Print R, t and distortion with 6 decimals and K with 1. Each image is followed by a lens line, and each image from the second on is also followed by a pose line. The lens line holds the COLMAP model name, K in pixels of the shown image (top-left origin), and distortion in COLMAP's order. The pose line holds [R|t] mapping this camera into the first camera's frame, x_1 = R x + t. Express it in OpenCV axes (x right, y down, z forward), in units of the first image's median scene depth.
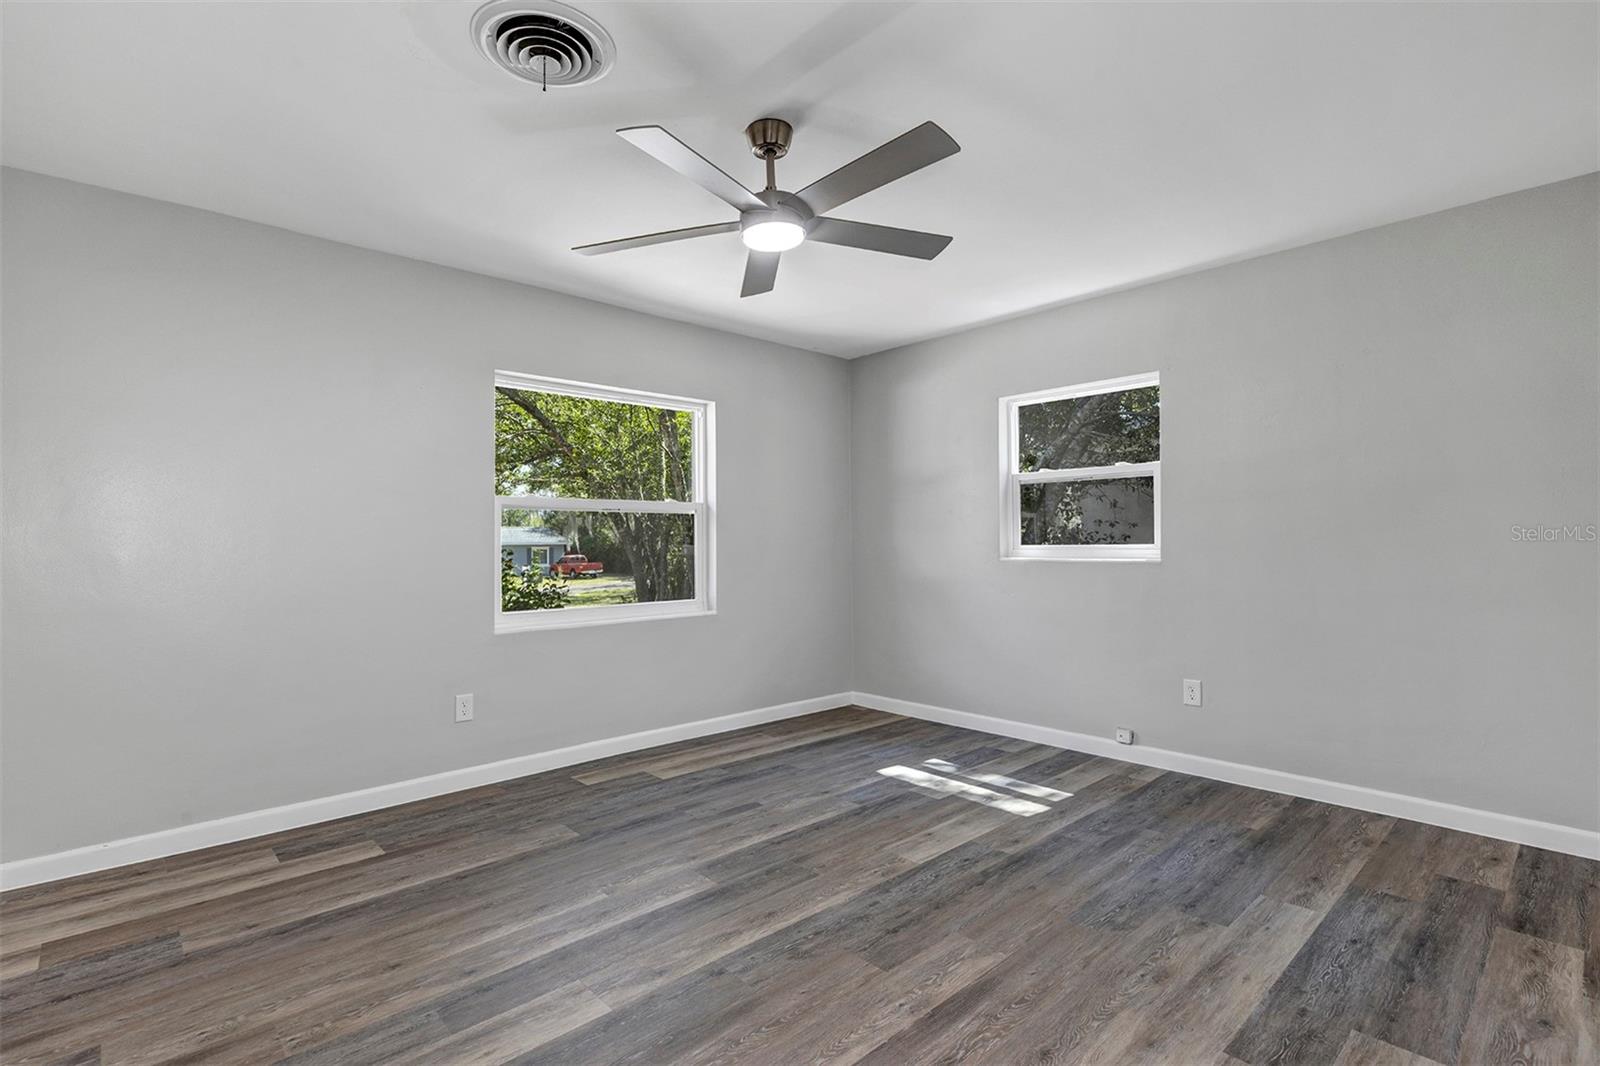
lens RADIAL K [[740.0, 0, 762.9], [0, 740.0, 531.7], [0, 0, 1]] dist [0.003163, 0.000767]
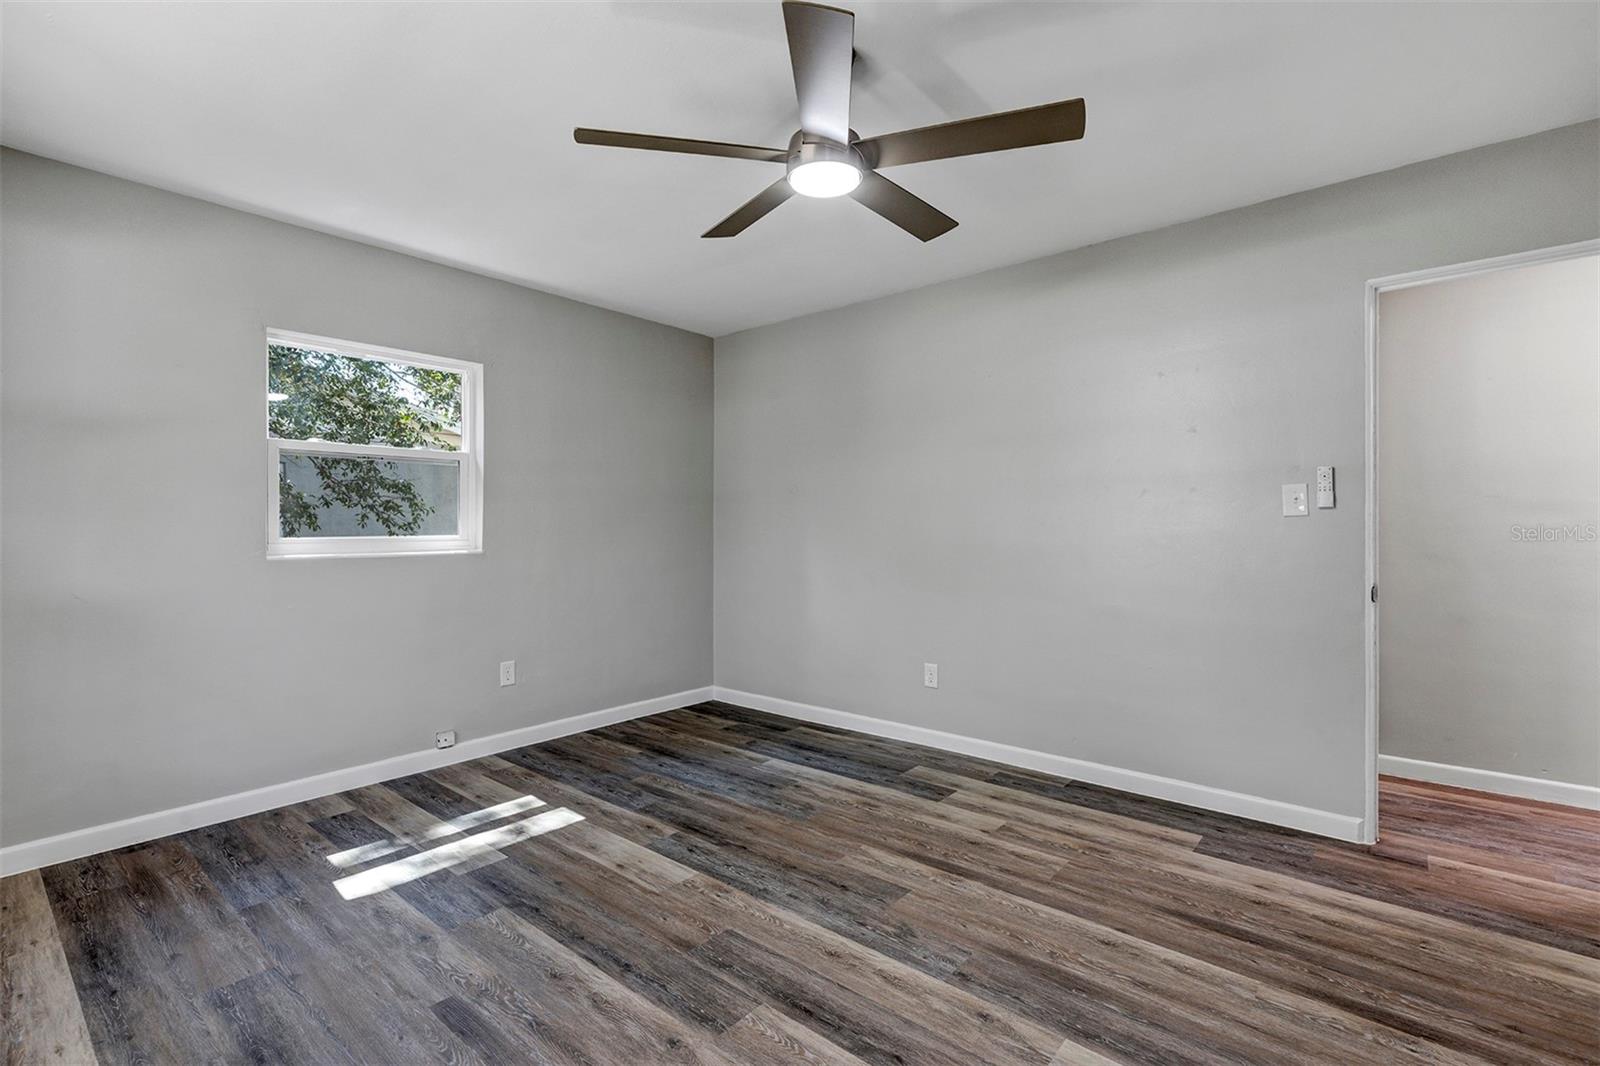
lens RADIAL K [[735.5, 0, 794.0], [0, 735.5, 538.6], [0, 0, 1]] dist [0.012443, -0.000564]
pose [[-0.142967, -0.006053, 0.989709, -0.624900], [-0.012256, 0.999915, 0.004345, 0.013145], [-0.989652, -0.011509, -0.143029, 0.865099]]
